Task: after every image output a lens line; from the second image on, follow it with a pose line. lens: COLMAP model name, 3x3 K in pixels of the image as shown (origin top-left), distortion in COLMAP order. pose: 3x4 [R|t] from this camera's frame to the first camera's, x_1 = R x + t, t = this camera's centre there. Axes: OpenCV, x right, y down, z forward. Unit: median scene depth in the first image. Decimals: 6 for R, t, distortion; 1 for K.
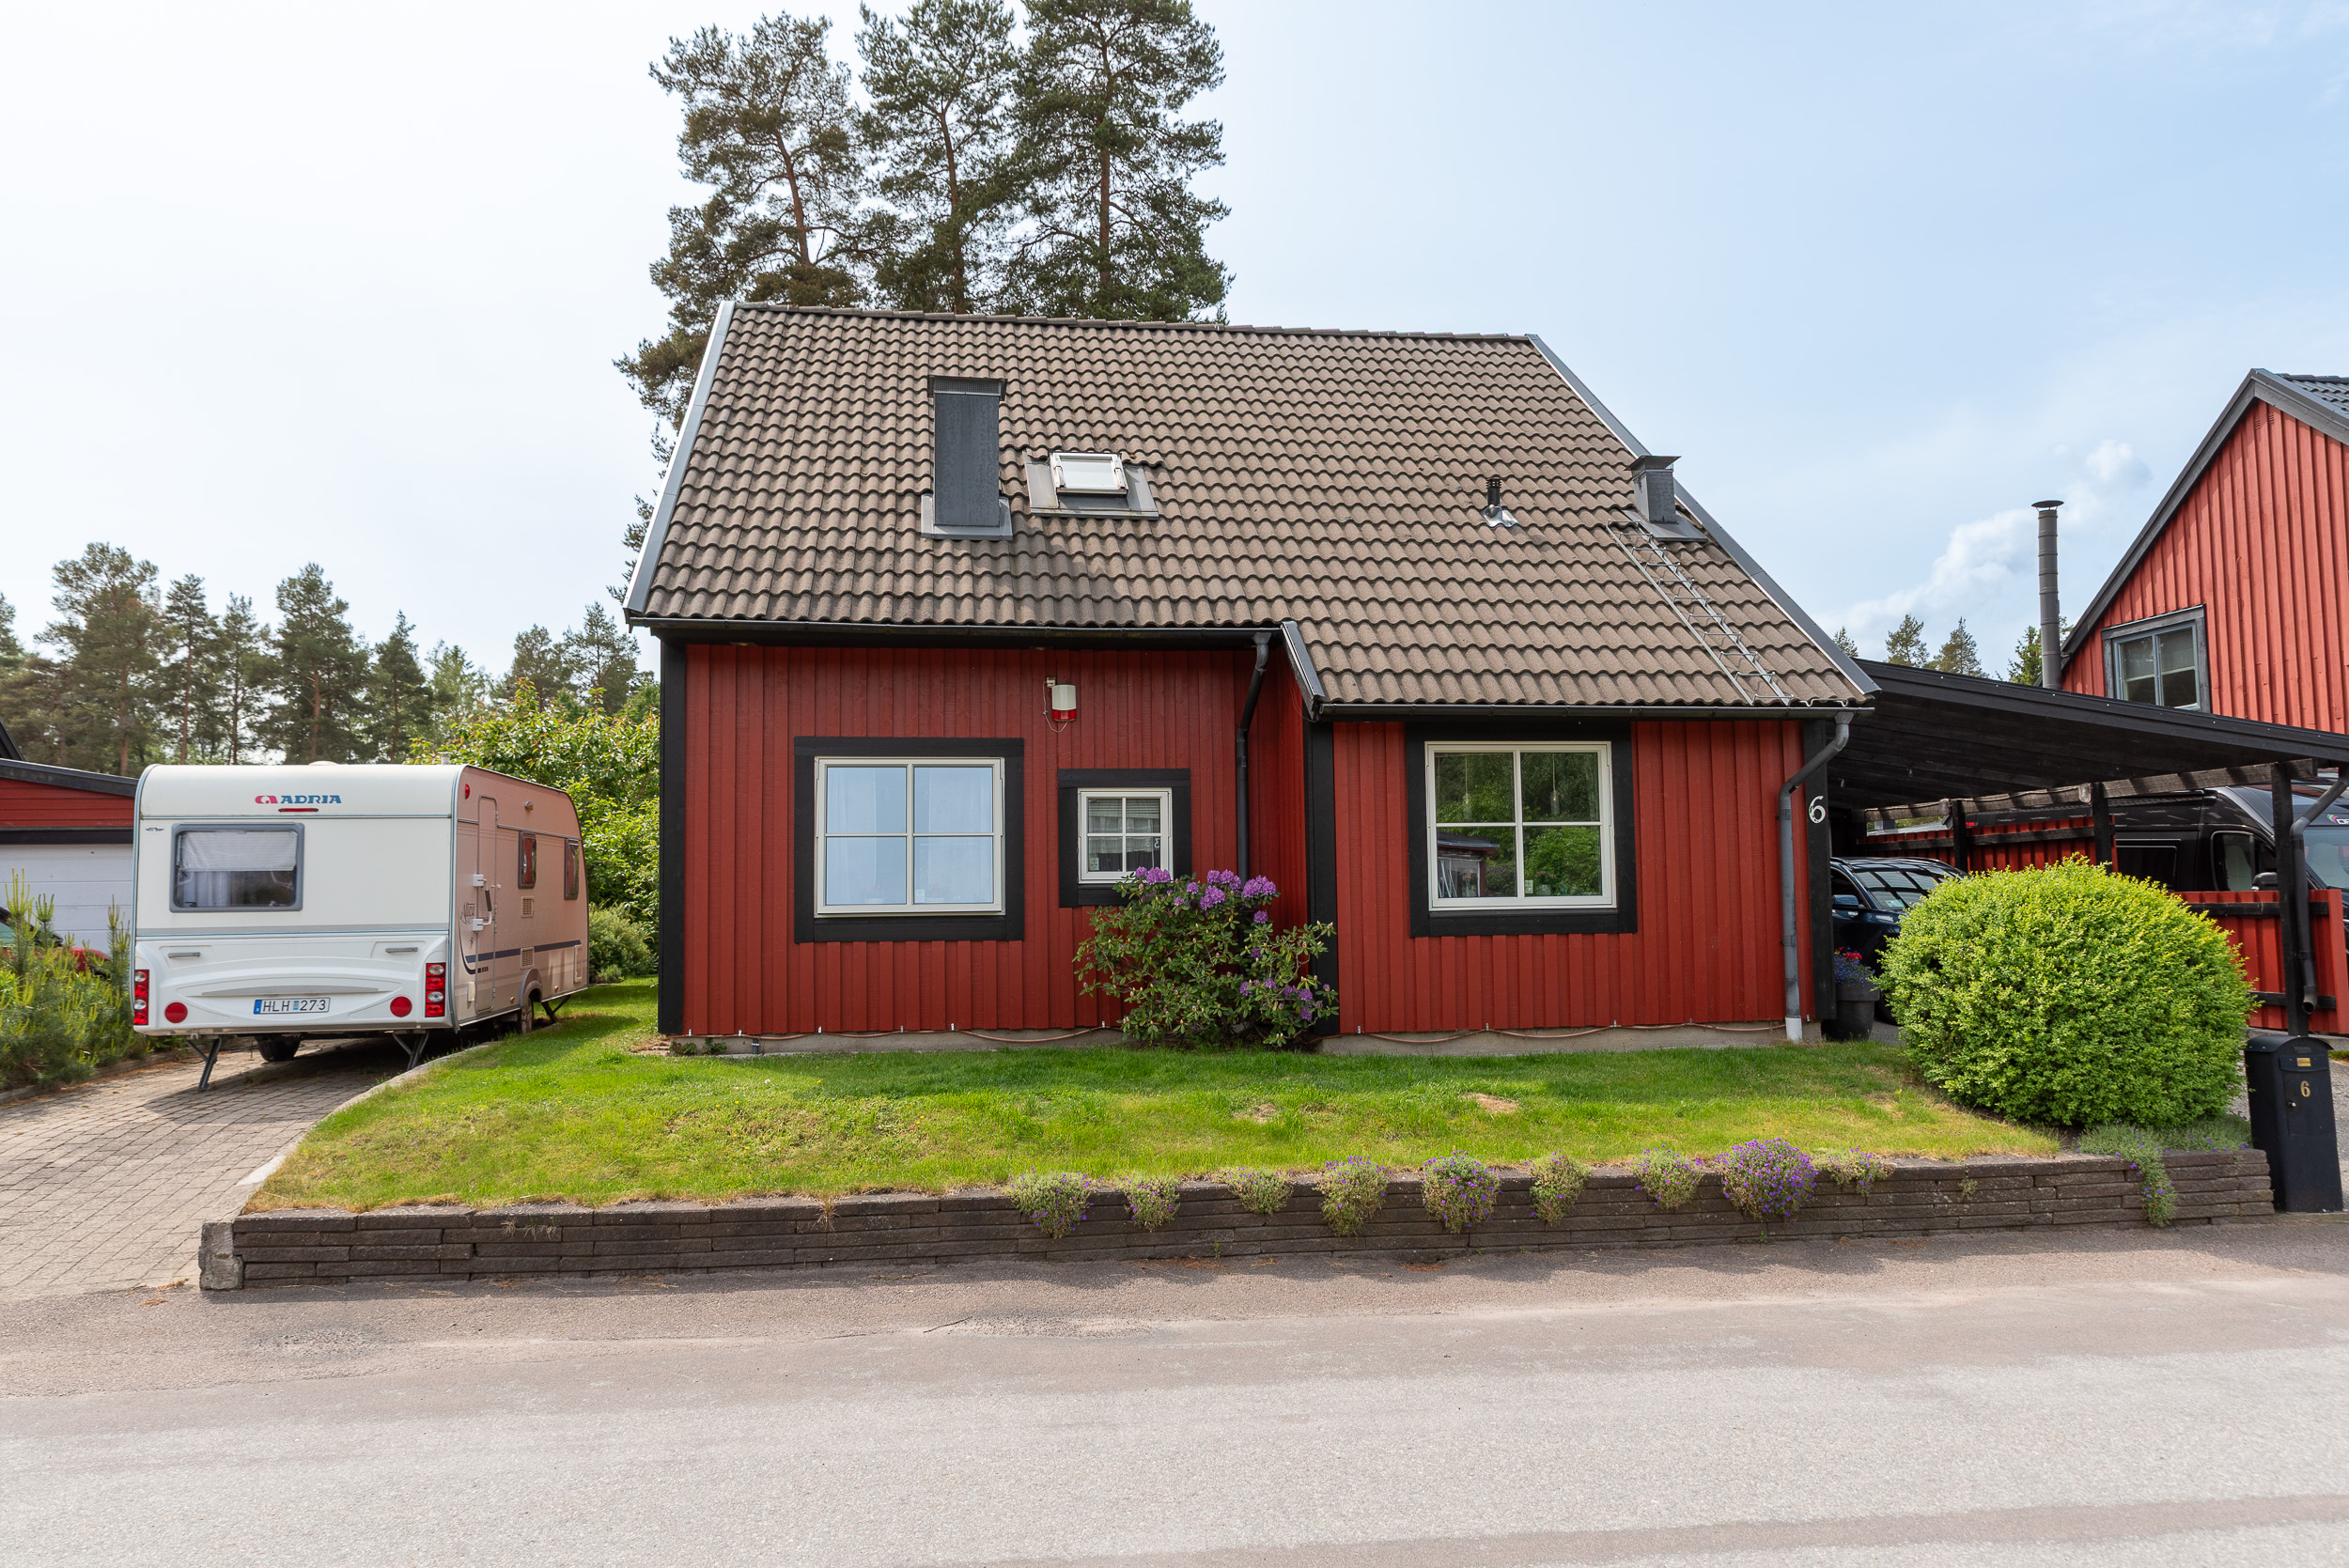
lens RADIAL K [[1629.8, 0, 1174.5], [0, 1629.8, 784.0], [0, 0, 1]] dist [0.008254, -0.002371]
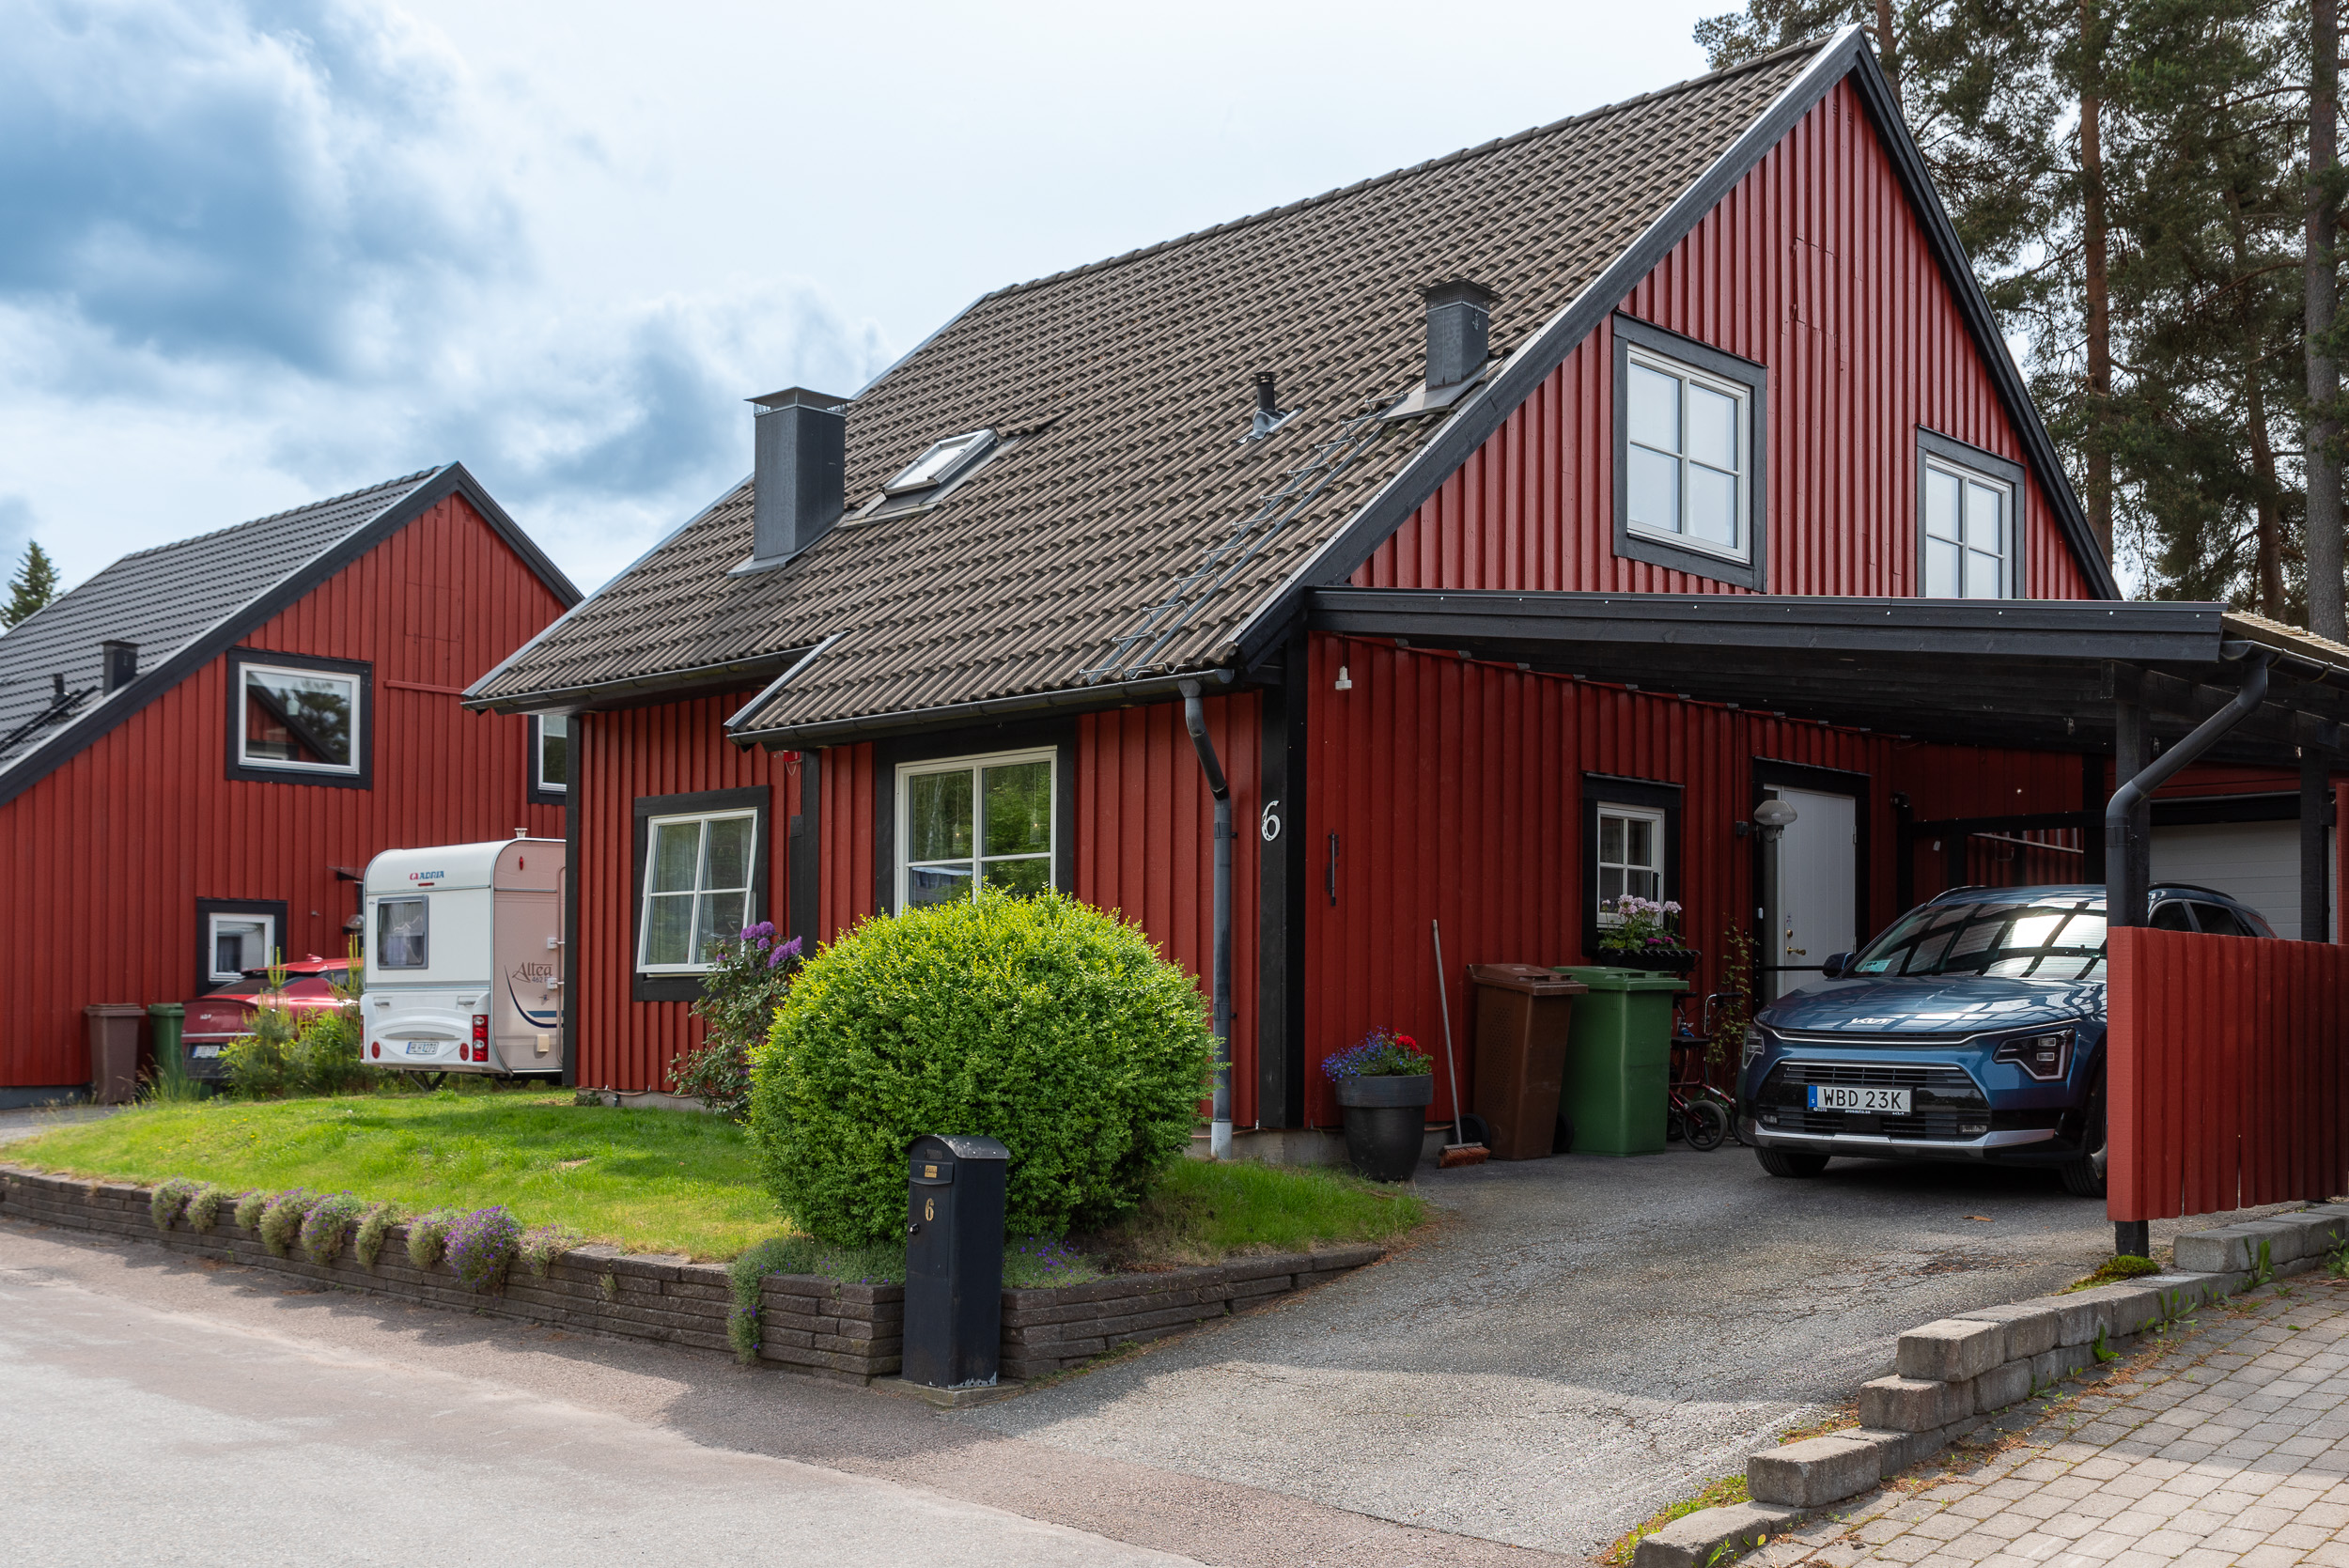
lens RADIAL K [[2483.8, 0, 1174.5], [0, 2483.8, 784.0], [0, 0, 1]] dist [-0.002575, 0.006563]
pose [[0.593535, -0.060916, -0.802500, 1.253359], [0.042648, 0.998111, -0.044222, 0.046233], [0.803678, -0.007977, 0.595011, 0.358211]]
